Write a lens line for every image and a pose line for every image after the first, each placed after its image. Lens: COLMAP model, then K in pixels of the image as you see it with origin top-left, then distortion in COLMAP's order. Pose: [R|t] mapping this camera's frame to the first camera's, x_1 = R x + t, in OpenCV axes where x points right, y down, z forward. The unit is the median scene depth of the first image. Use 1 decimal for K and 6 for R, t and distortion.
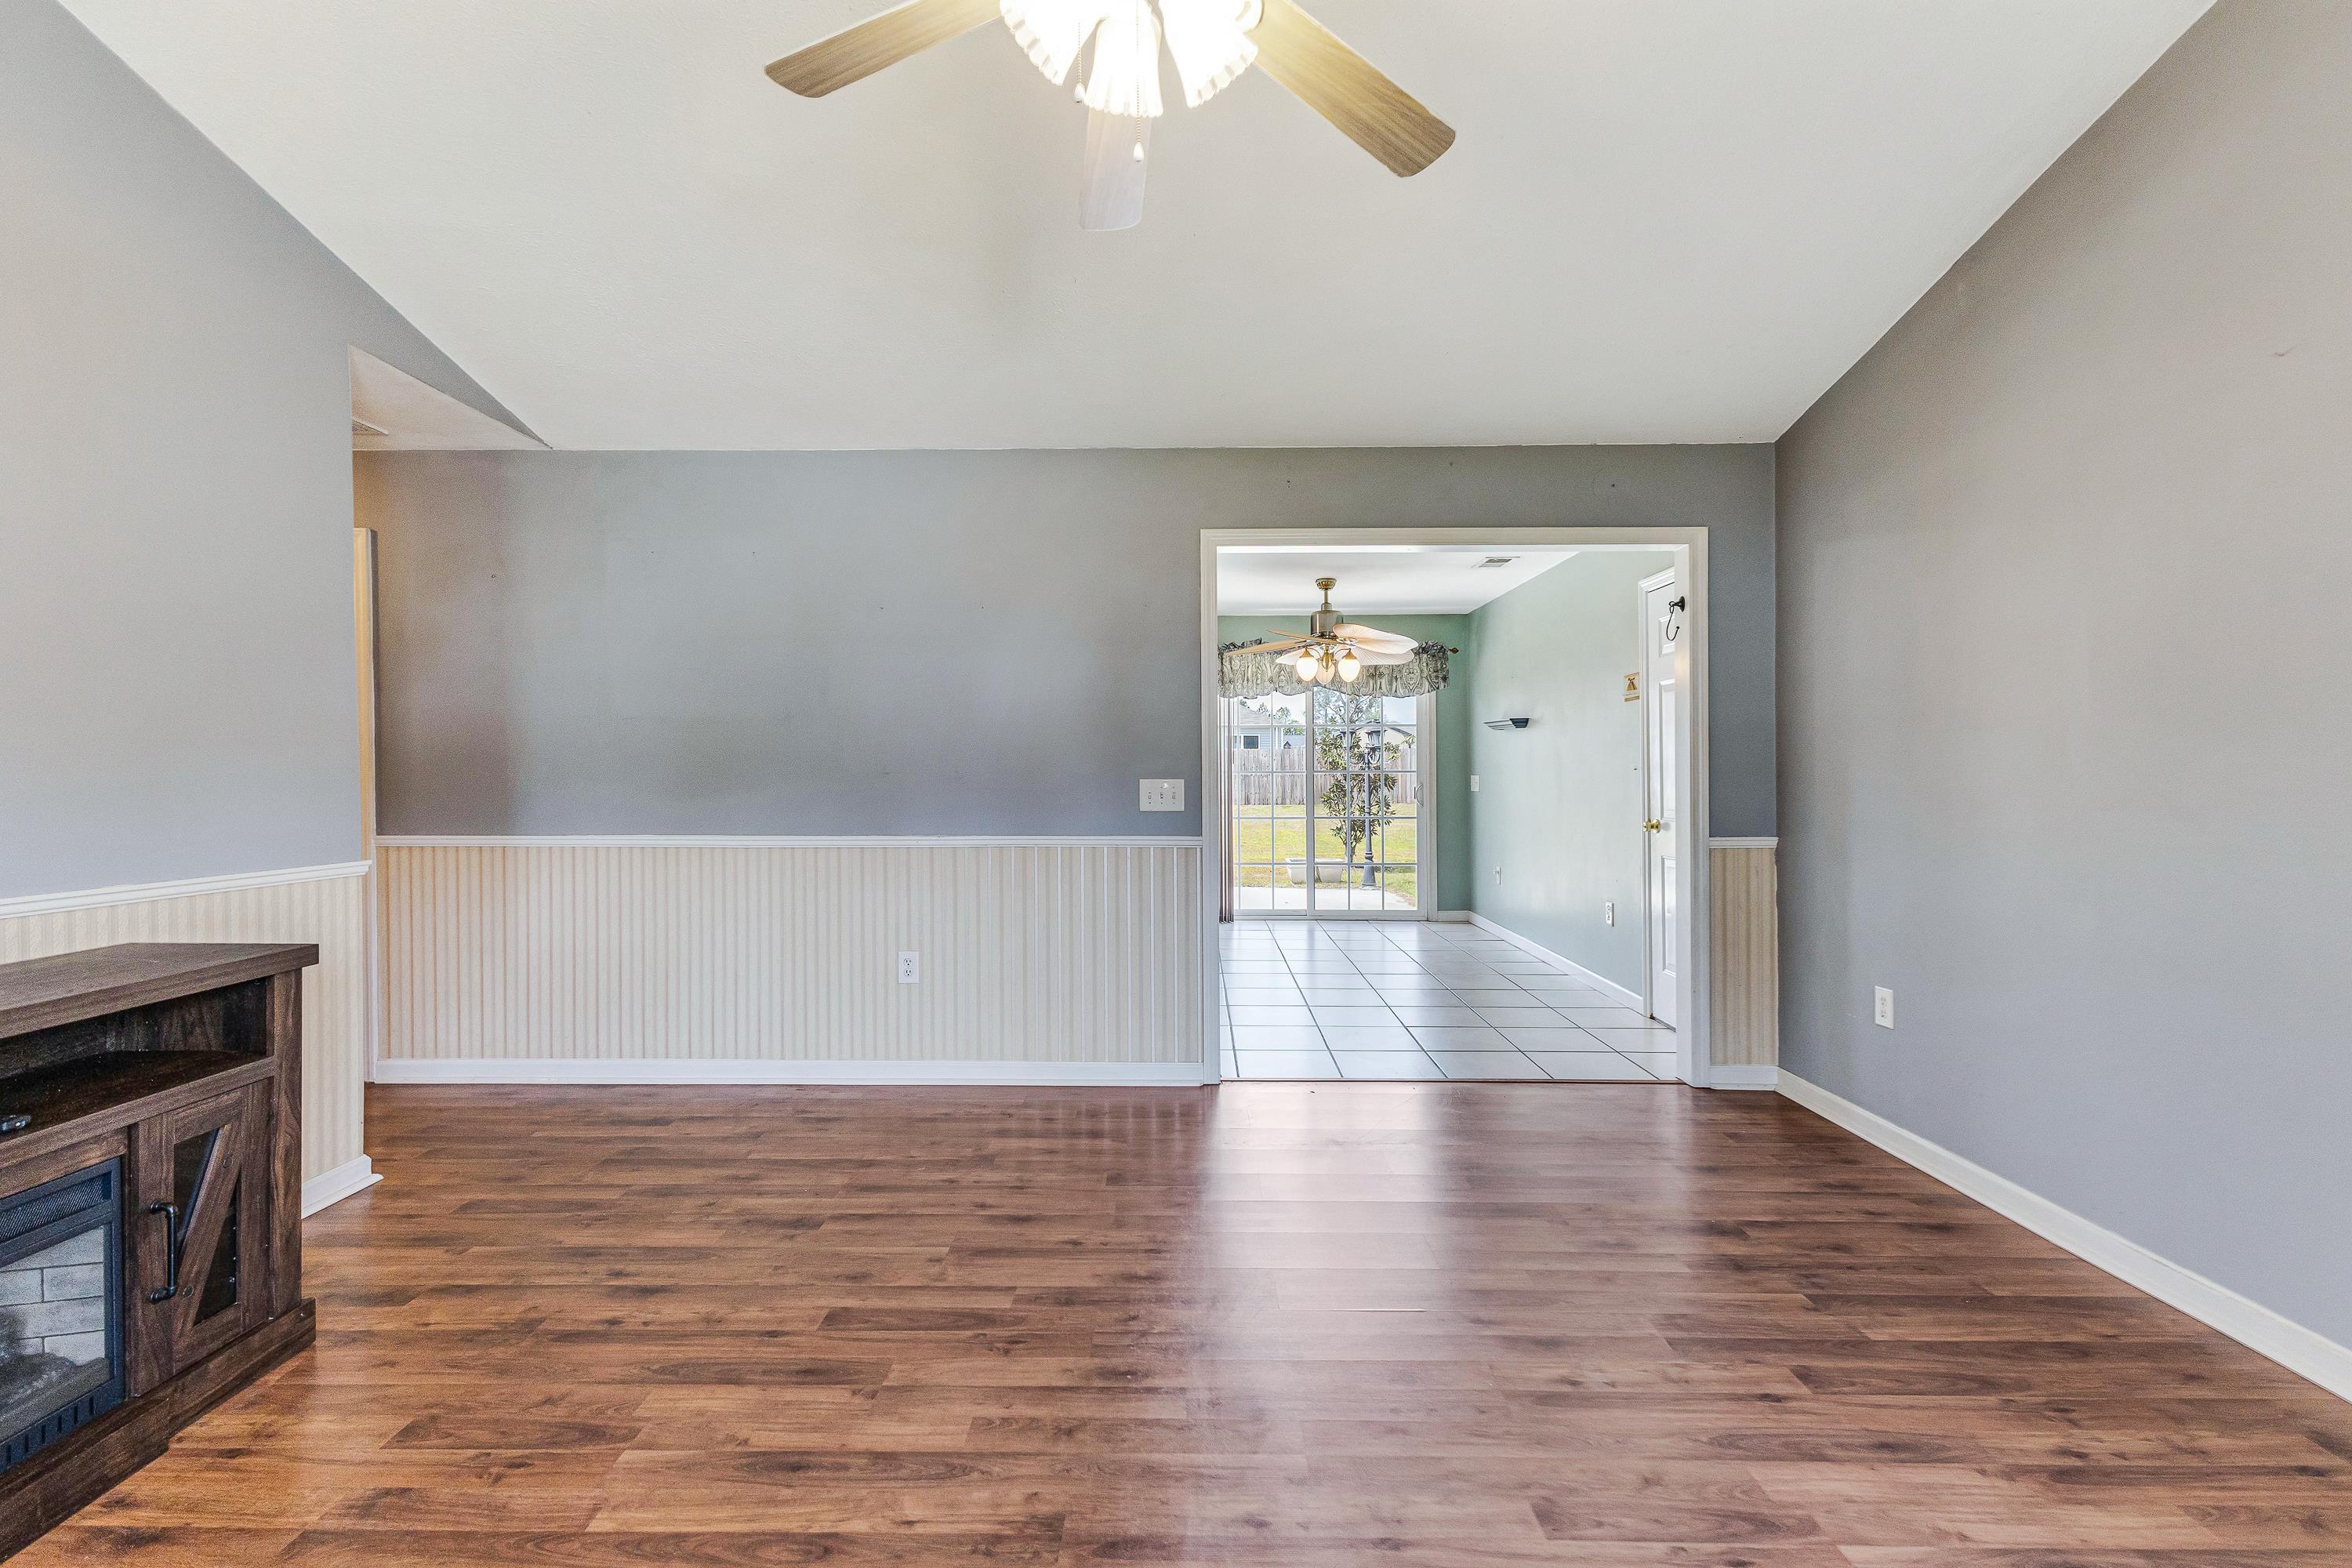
lens RADIAL K [[1028.5, 0, 1179.4], [0, 1028.5, 806.7], [0, 0, 1]] dist [0.011447, -0.002661]
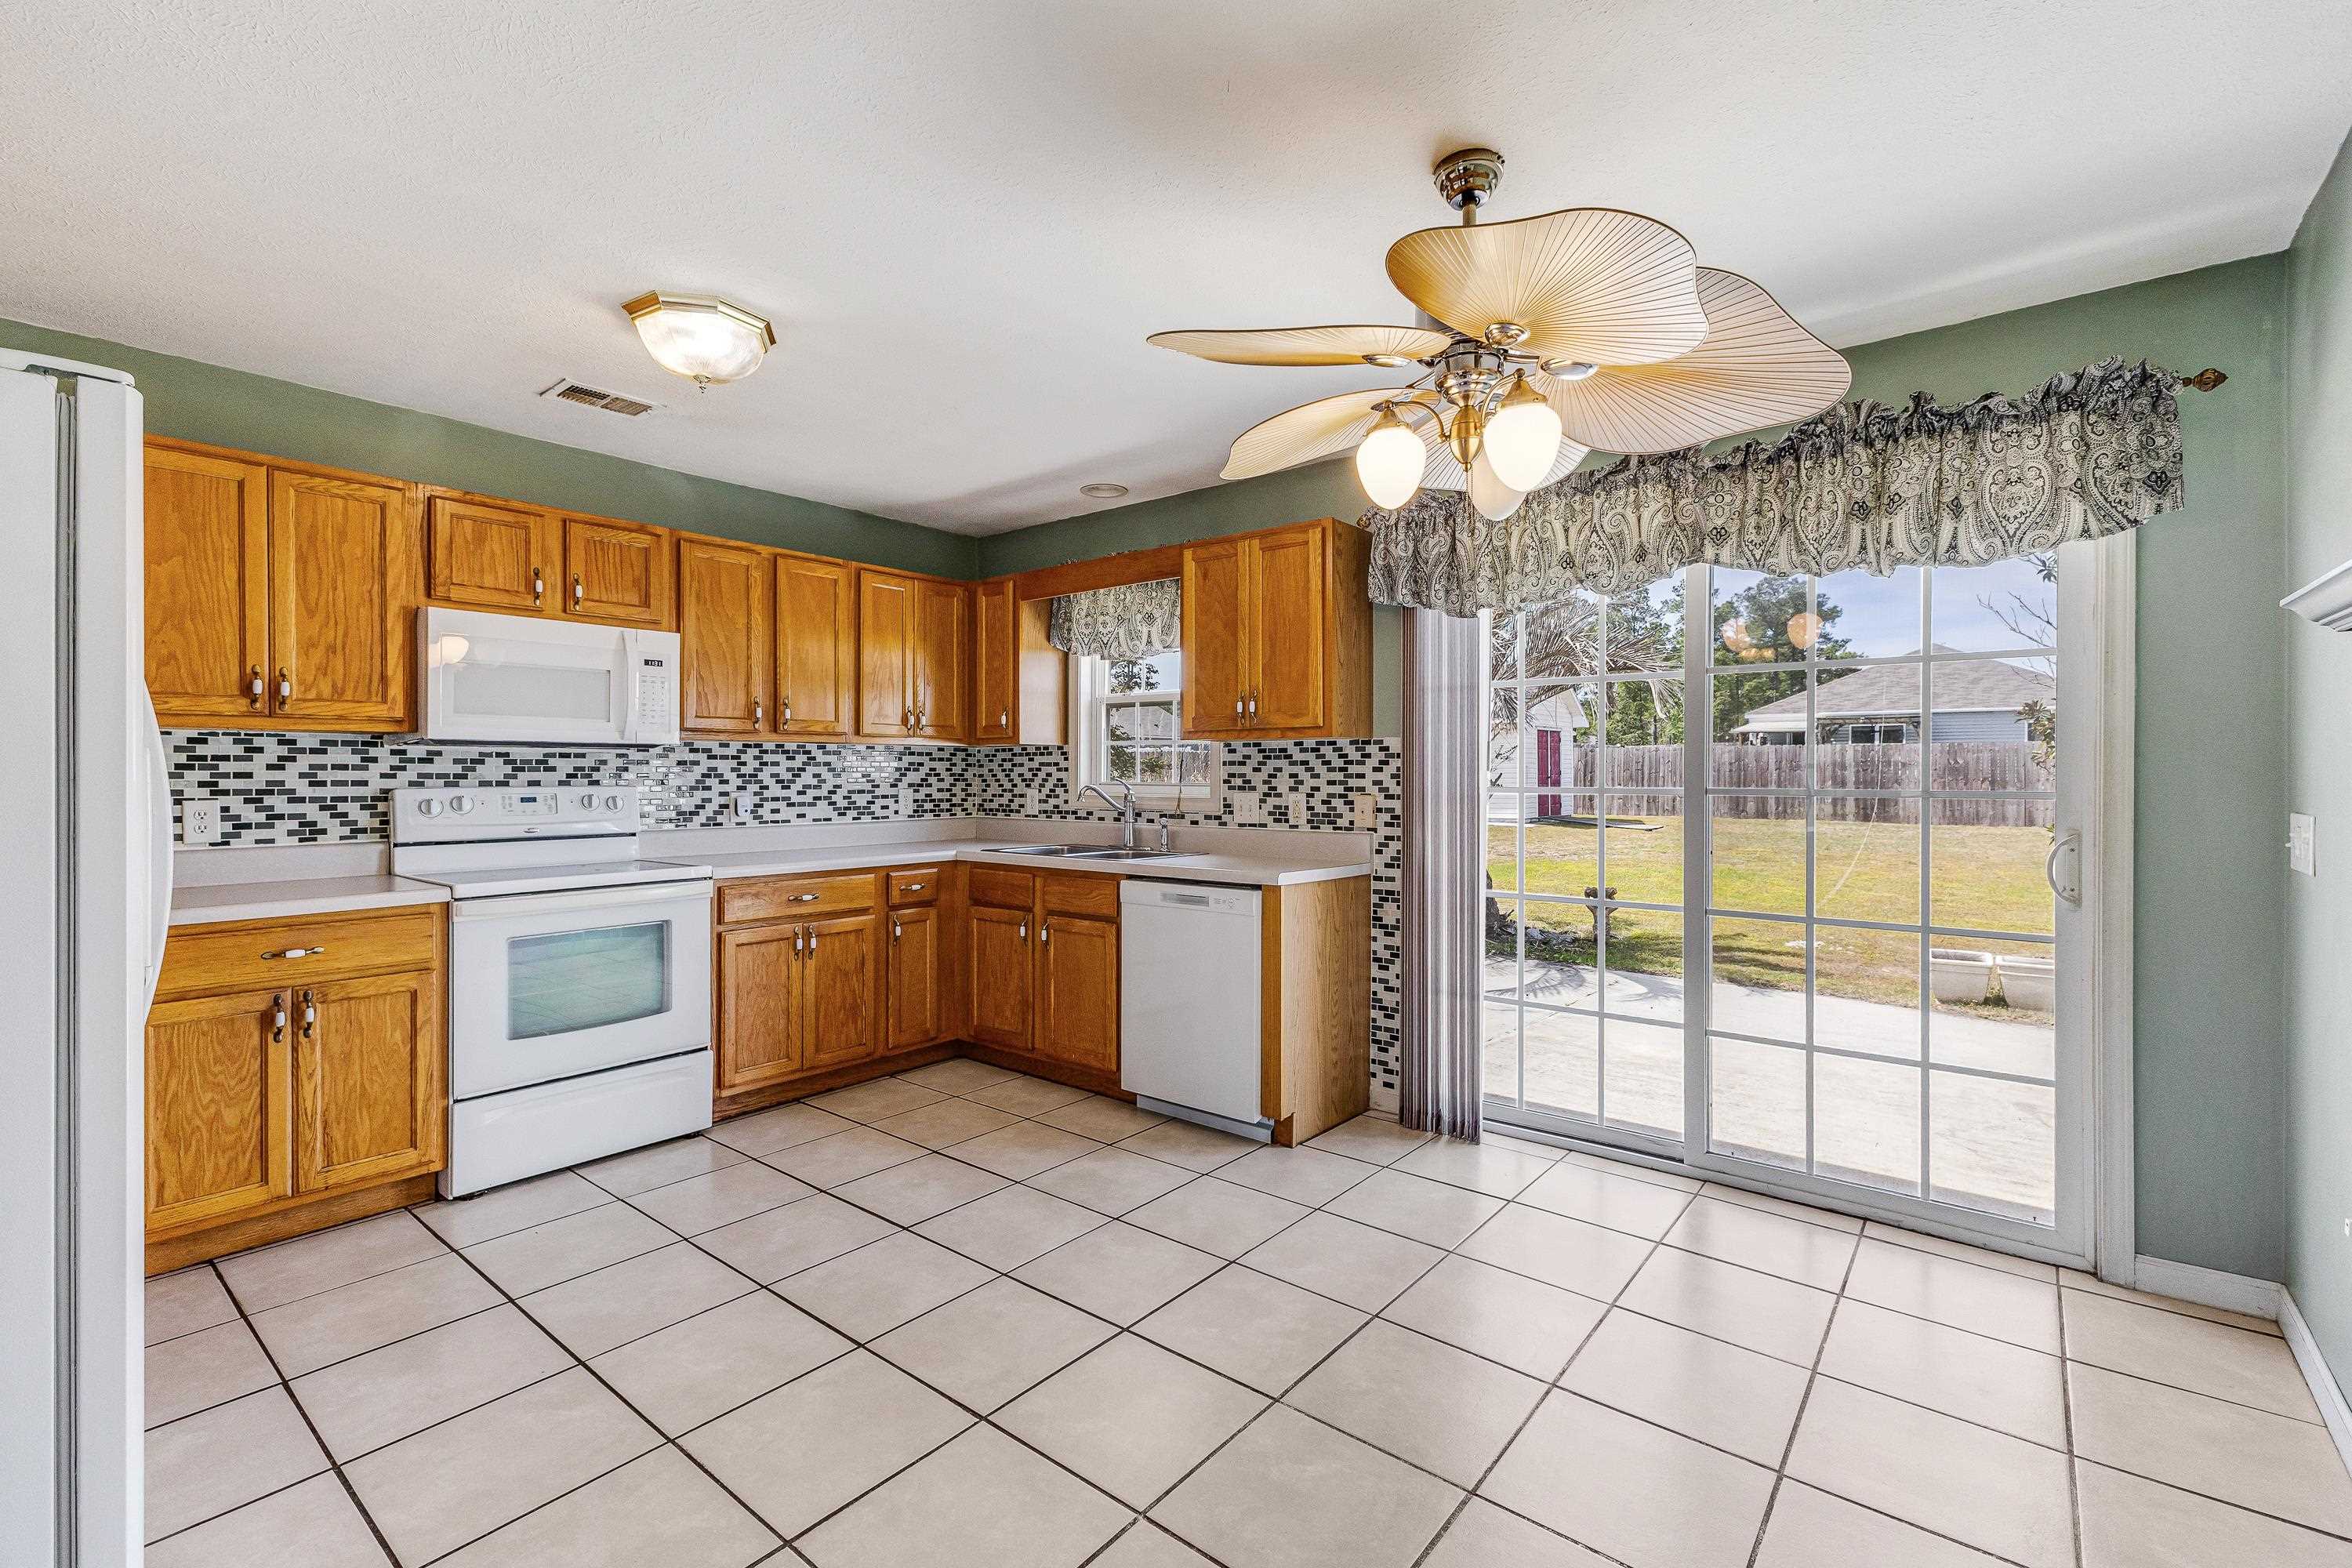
lens RADIAL K [[1028.5, 0, 1147.8], [0, 1028.5, 792.7], [0, 0, 1]] dist [0.011447, -0.002661]
pose [[0.771351, 0.012972, -0.636277, 0.644301], [-0.021096, 0.999764, -0.005193, -0.079329], [0.636060, 0.017428, 0.771443, 1.687012]]
